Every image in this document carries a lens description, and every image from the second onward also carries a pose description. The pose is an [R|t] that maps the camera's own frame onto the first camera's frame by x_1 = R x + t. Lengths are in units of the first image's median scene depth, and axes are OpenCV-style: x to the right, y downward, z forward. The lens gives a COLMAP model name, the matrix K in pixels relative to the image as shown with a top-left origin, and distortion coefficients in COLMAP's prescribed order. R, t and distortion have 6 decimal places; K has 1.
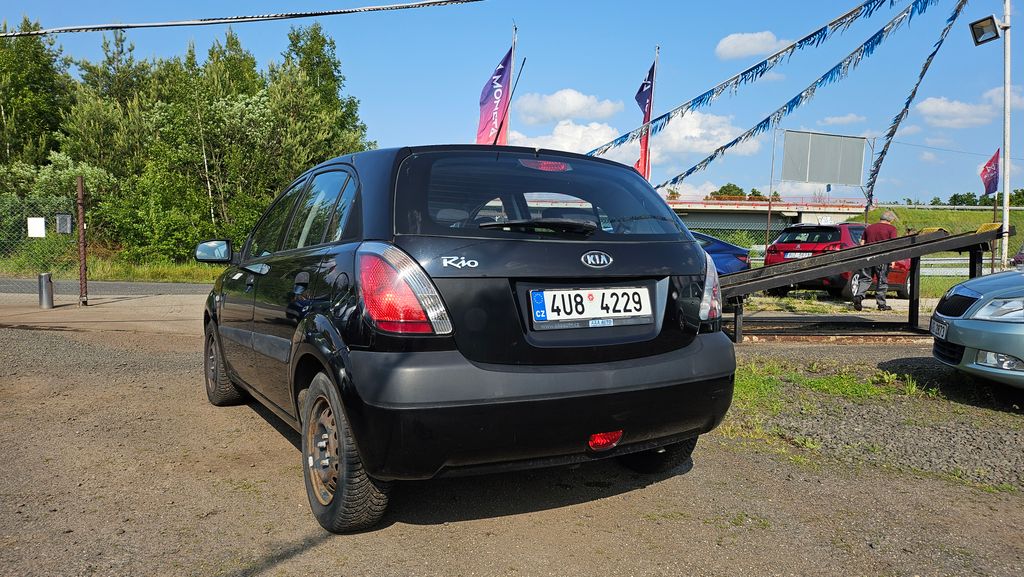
lens RADIAL K [[705.7, 0, 512.0], [0, 705.7, 288.5], [0, 0, 1]] dist [0.107642, -0.122372]
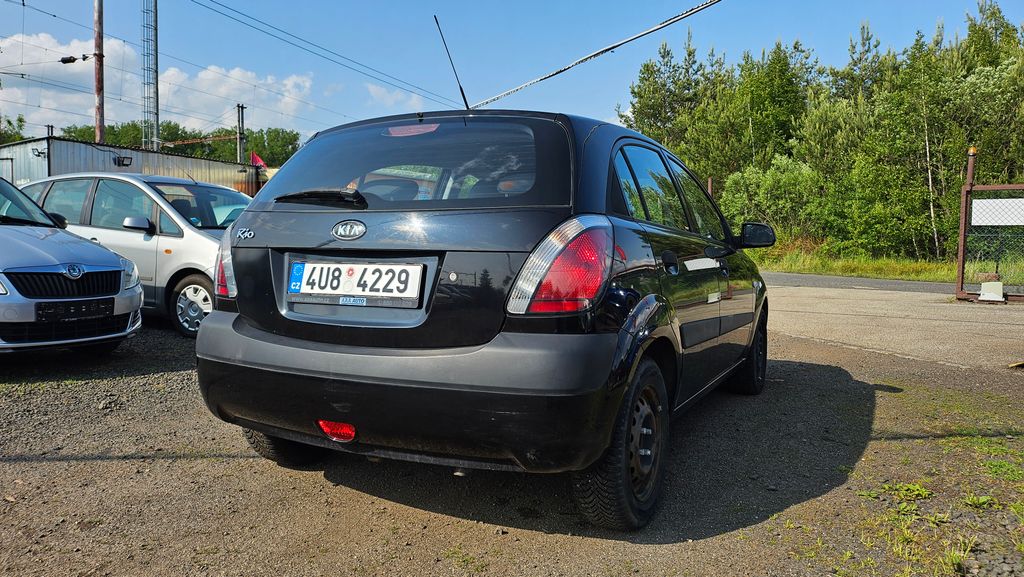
lens RADIAL K [[717.1, 0, 512.0], [0, 717.1, 288.5], [0, 0, 1]] dist [0.008250, -0.004981]
pose [[0.528018, 0.050532, -0.847729, 0.977081], [-0.046631, 0.998447, 0.030471, -0.004380], [0.847952, 0.023441, 0.529554, 0.675271]]
